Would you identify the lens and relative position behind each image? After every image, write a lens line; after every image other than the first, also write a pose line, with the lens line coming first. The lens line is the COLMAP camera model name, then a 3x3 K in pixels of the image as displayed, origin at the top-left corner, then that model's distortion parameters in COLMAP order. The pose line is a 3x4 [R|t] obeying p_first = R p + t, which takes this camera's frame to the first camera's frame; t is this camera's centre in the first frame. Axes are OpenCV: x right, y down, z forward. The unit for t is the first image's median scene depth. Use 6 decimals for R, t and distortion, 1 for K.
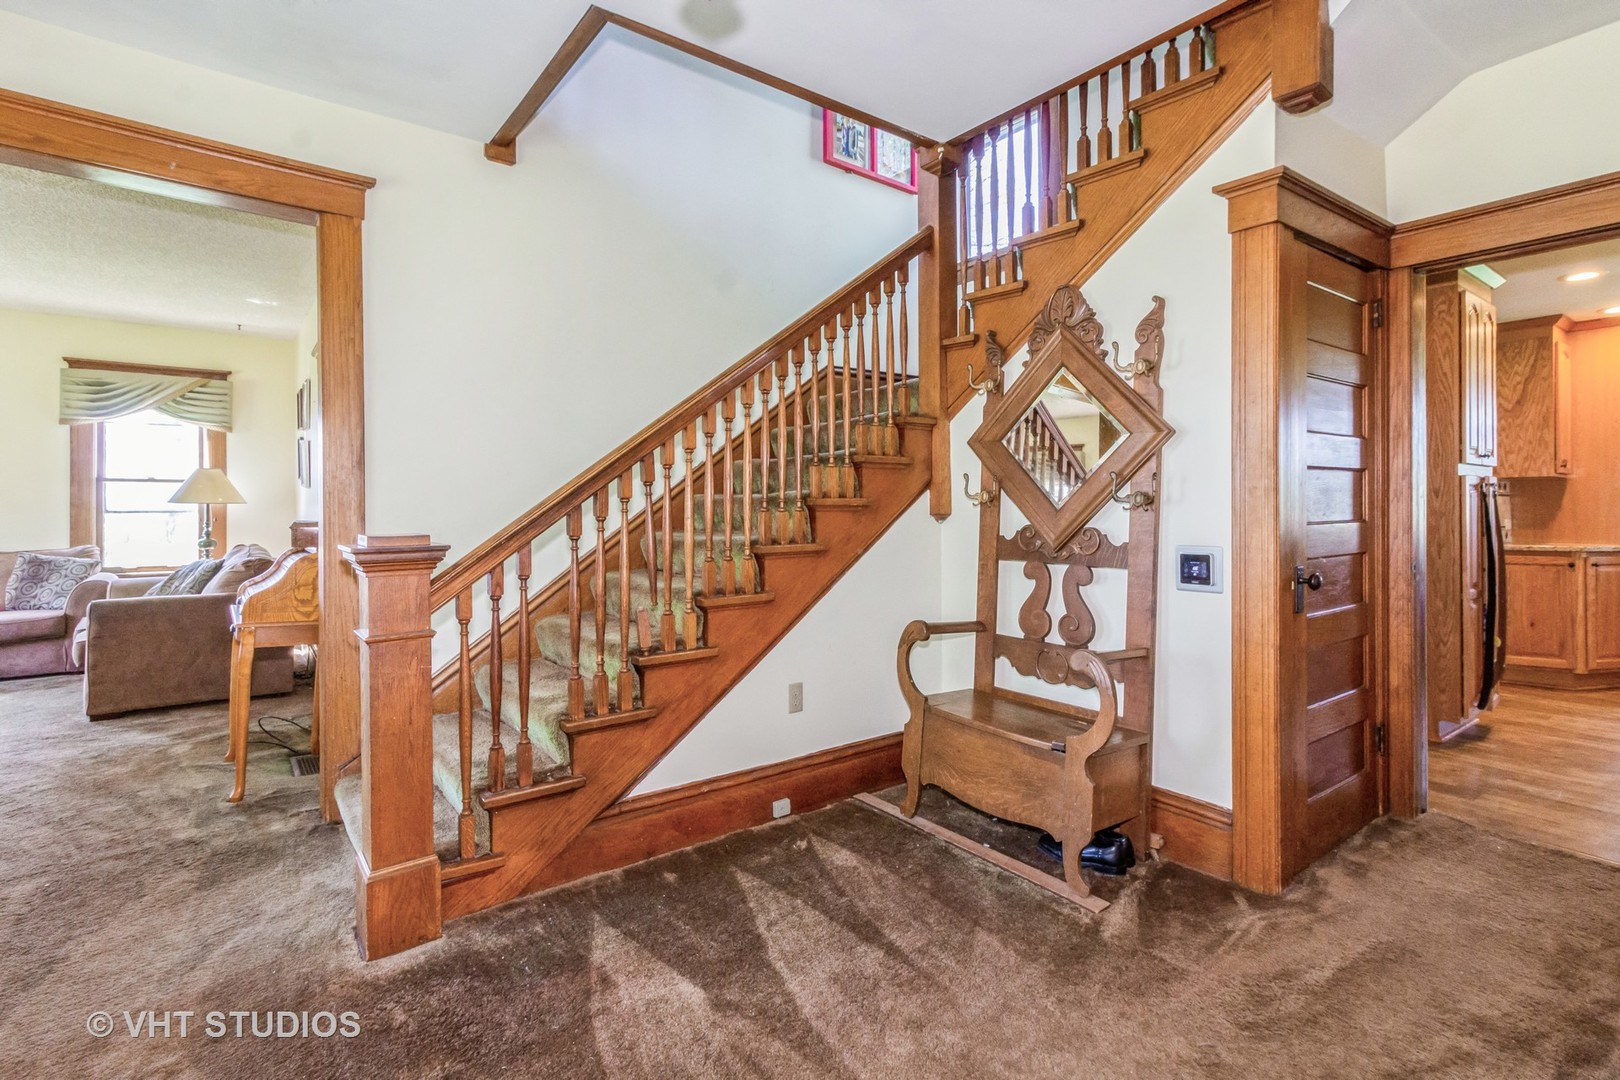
lens RADIAL K [[761.6, 0, 807.6], [0, 761.6, 509.7], [0, 0, 1]] dist [0.002440, 0.000430]
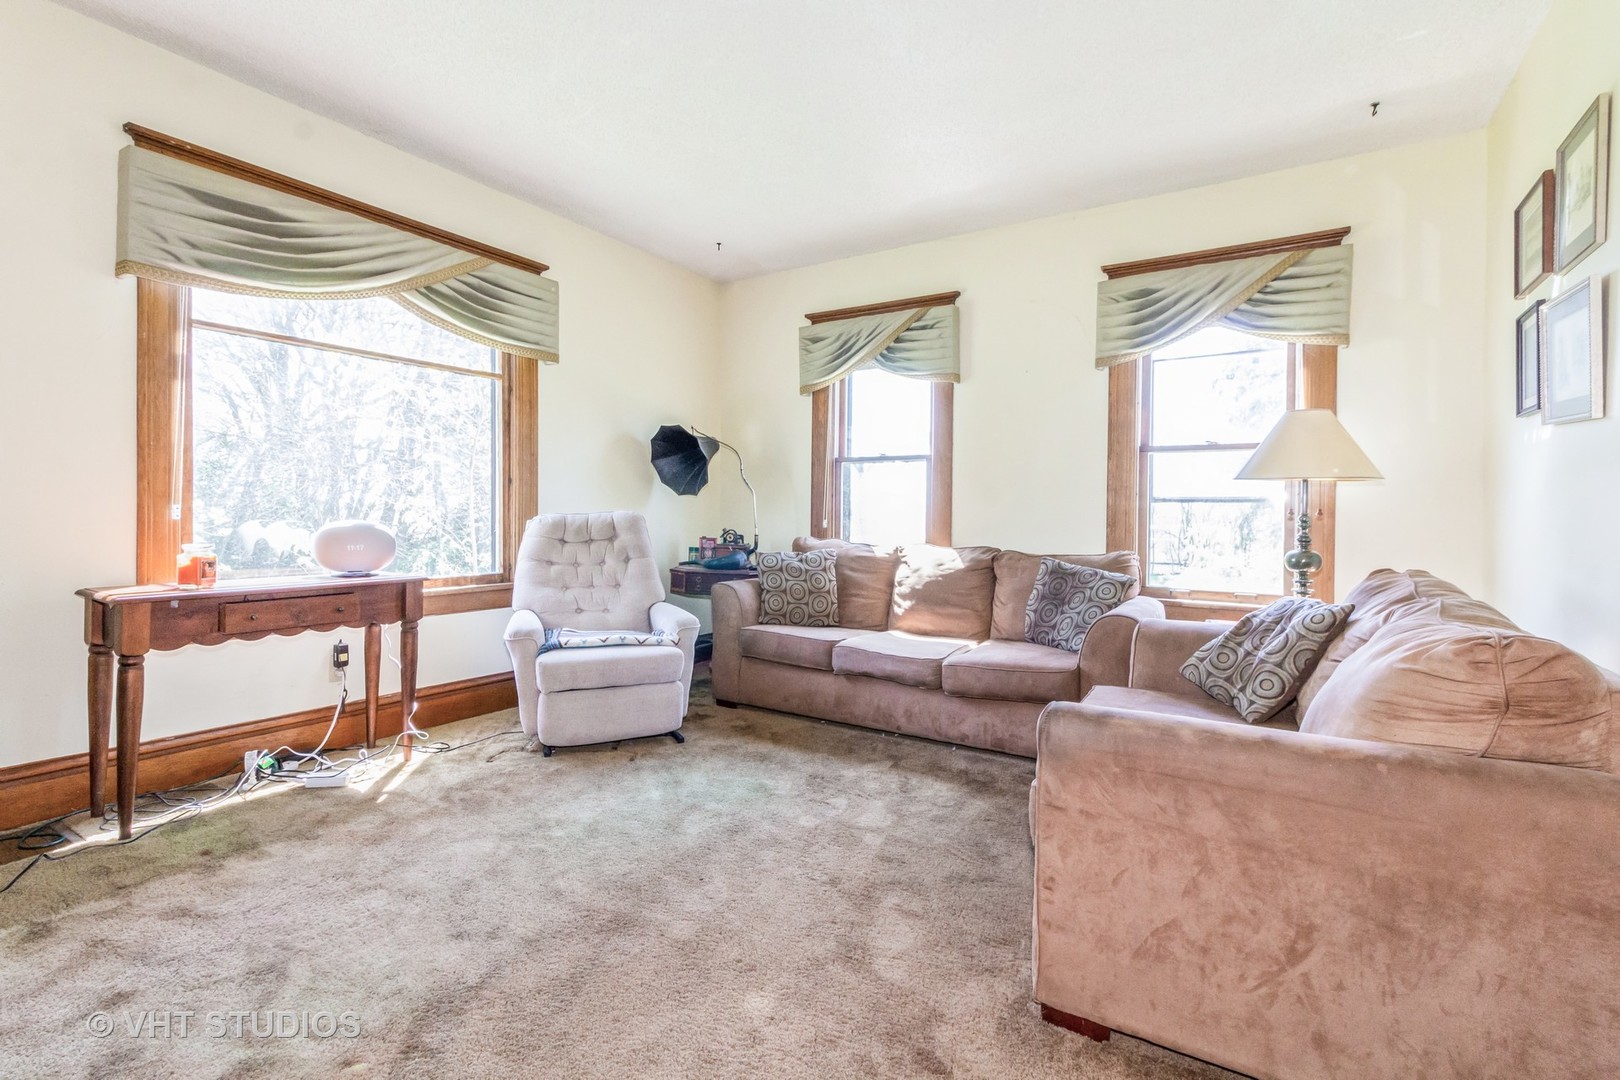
lens RADIAL K [[761.6, 0, 807.6], [0, 761.6, 509.7], [0, 0, 1]] dist [0.002440, 0.000430]
pose [[0.347225, 0.002131, -0.937779, -0.434350], [-0.016776, 0.999852, -0.003939, 0.018871], [0.937632, 0.017100, 0.347210, 0.524599]]
